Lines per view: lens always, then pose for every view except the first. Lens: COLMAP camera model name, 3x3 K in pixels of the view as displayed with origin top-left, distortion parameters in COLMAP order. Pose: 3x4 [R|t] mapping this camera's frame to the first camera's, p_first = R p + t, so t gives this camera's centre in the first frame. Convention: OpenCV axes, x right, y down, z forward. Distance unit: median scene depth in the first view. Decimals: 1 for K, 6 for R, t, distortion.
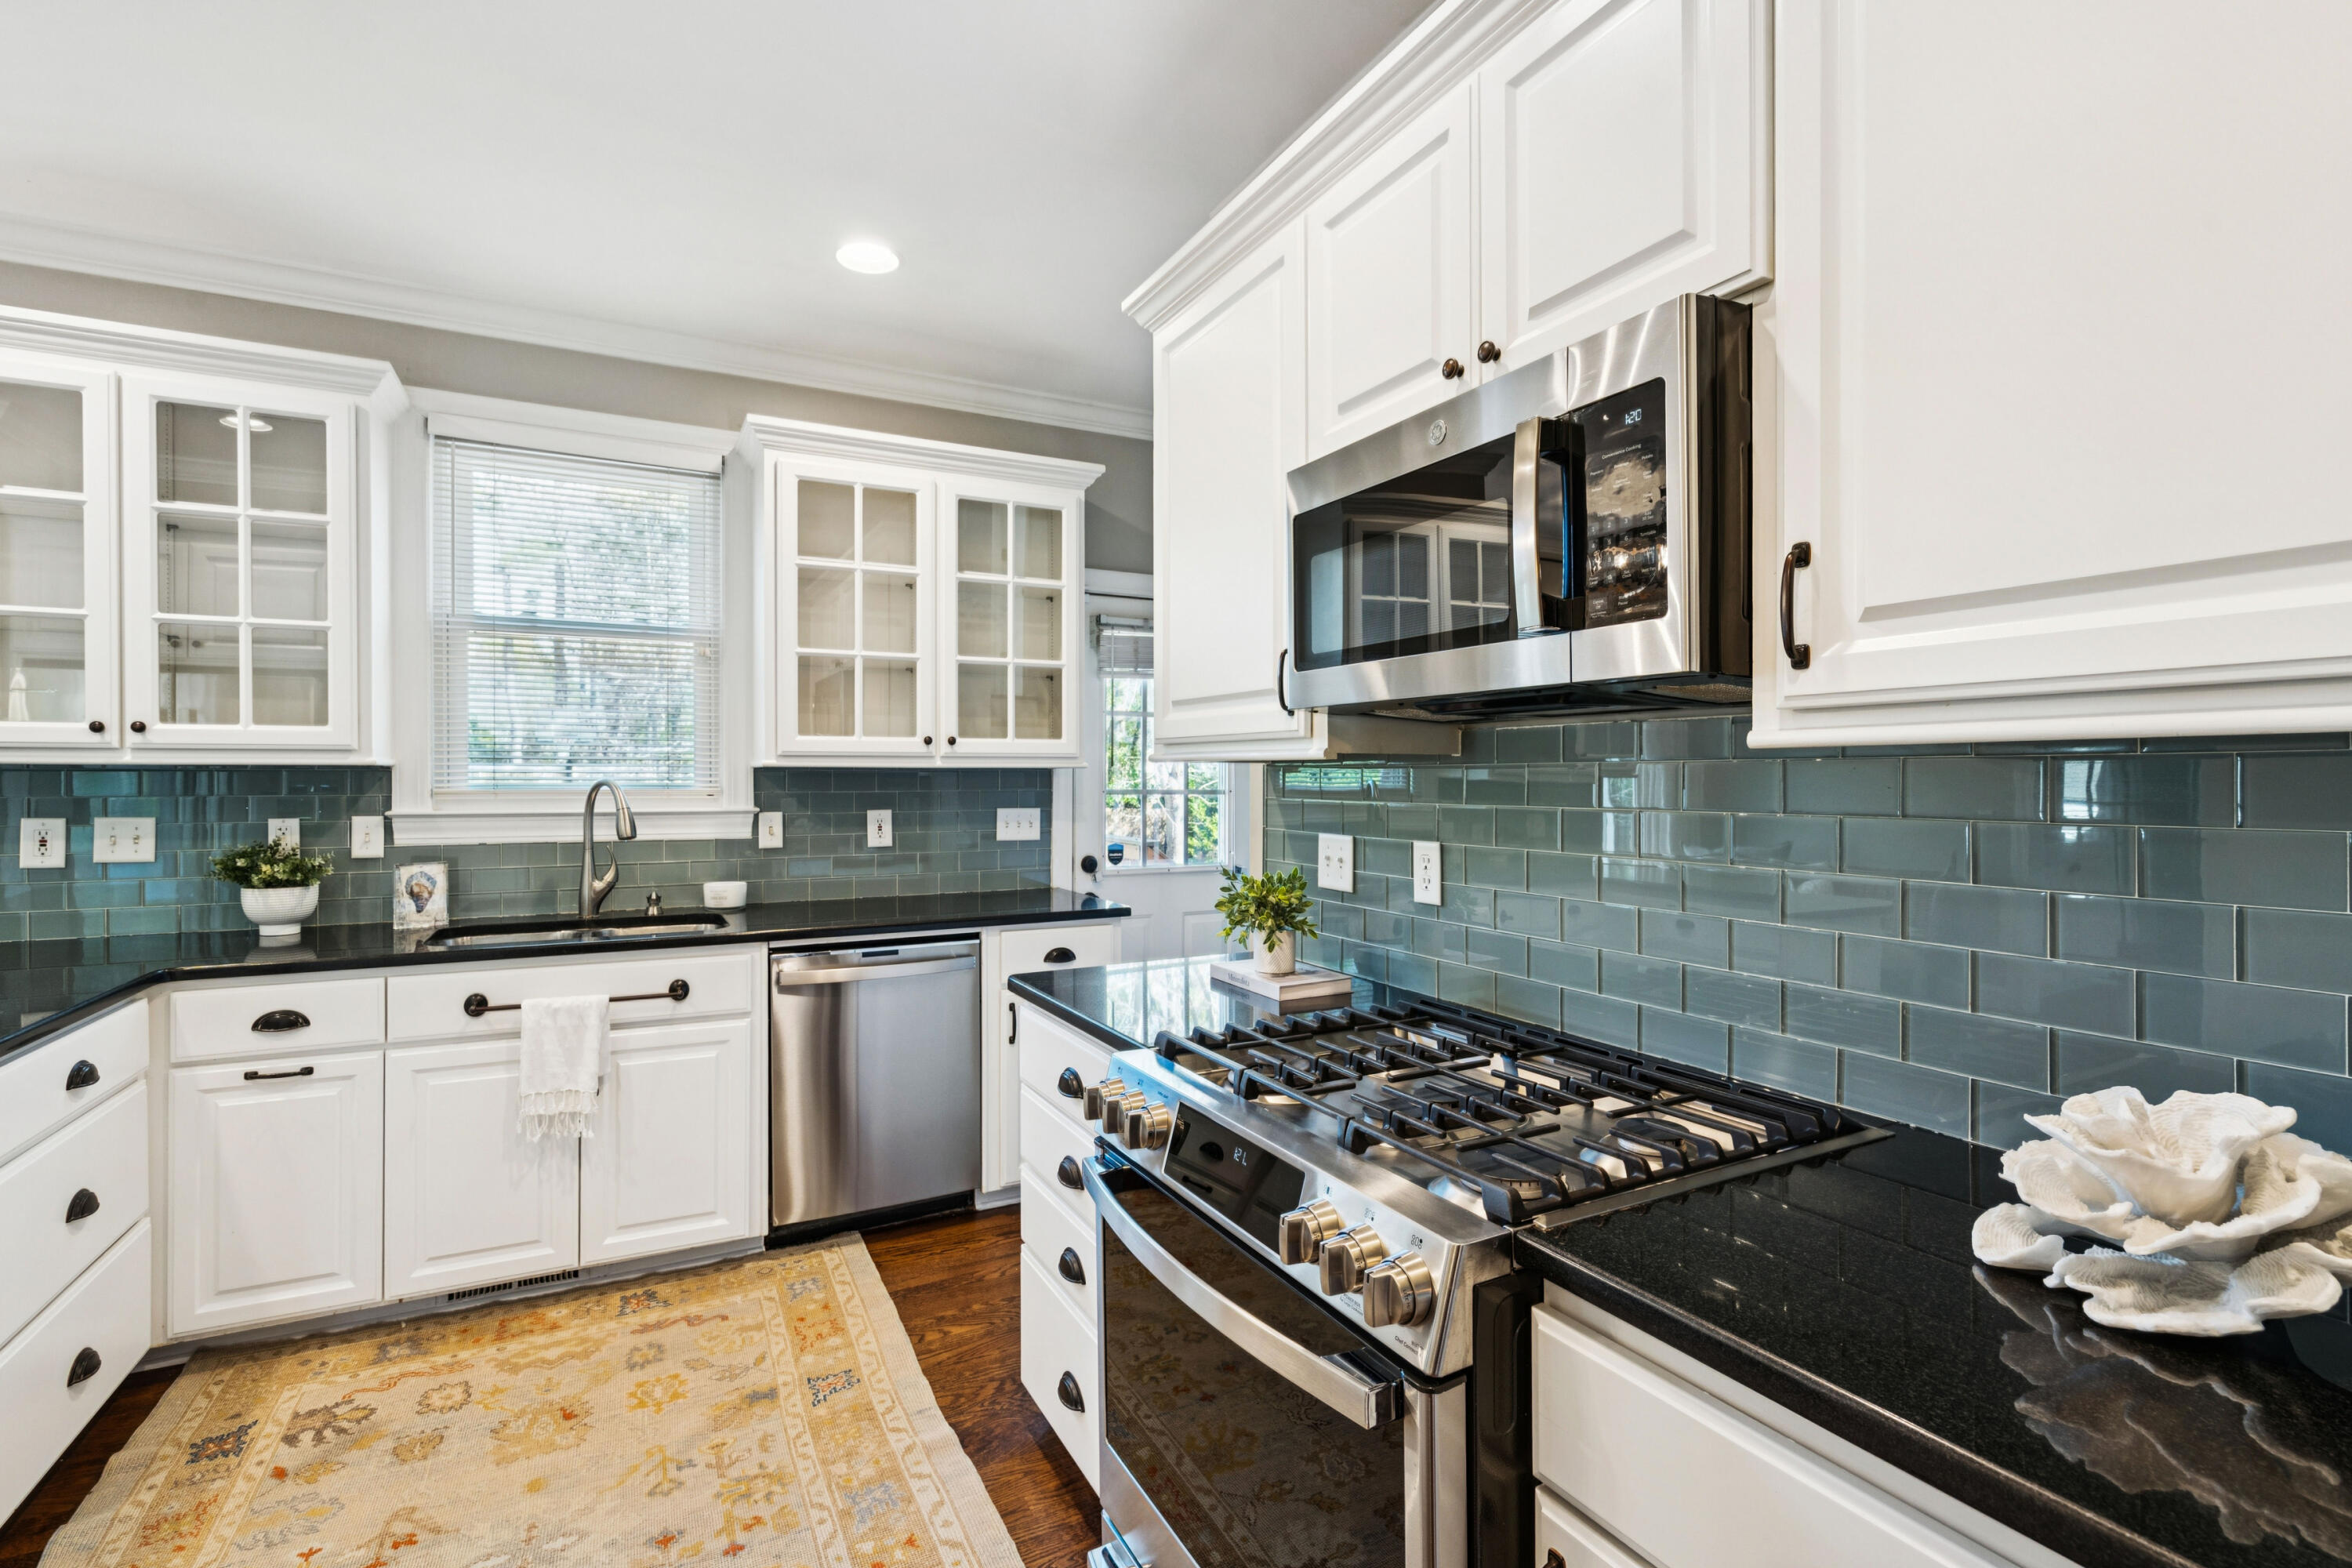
lens RADIAL K [[1063.6, 0, 1158.9], [0, 1063.6, 779.2], [0, 0, 1]] dist [-0.004506, 0.001898]
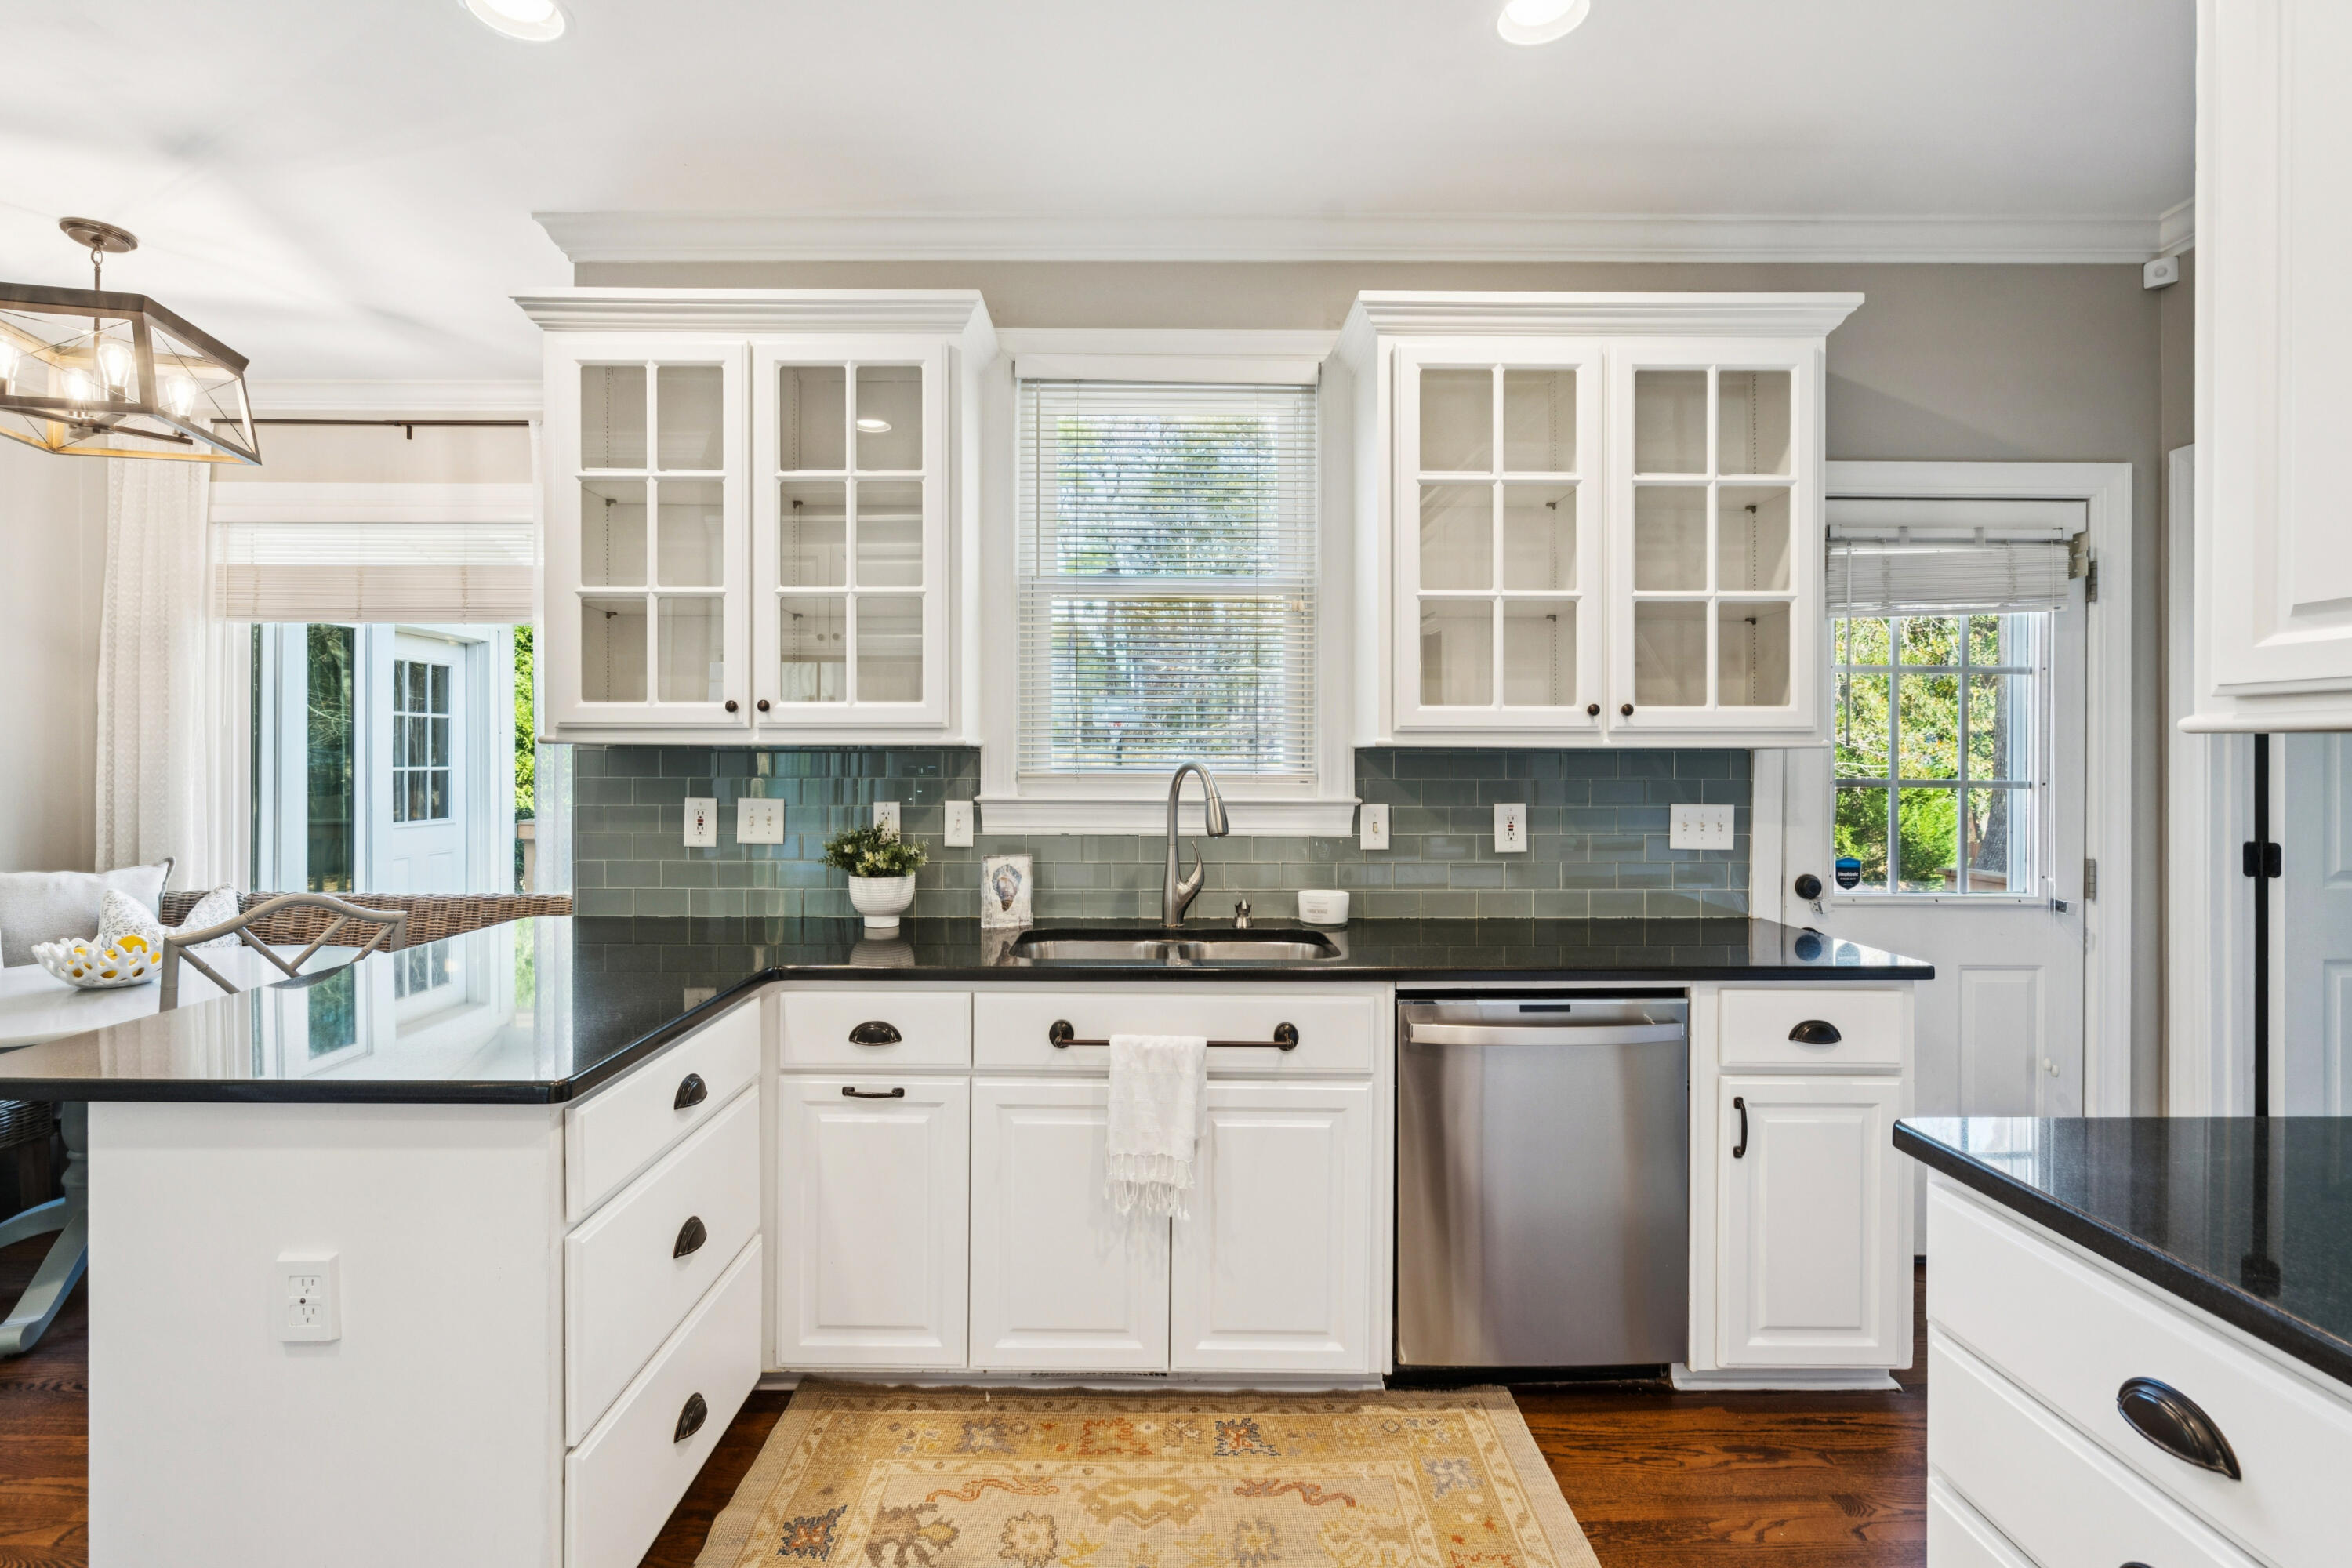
lens RADIAL K [[1063.6, 0, 1168.2], [0, 1063.6, 759.1], [0, 0, 1]] dist [-0.004506, 0.001898]
pose [[0.897313, 0.002996, -0.441384, -0.186446], [-0.003990, 0.999991, -0.001323, -0.001008], [0.441376, 0.002948, 0.897317, 0.267899]]
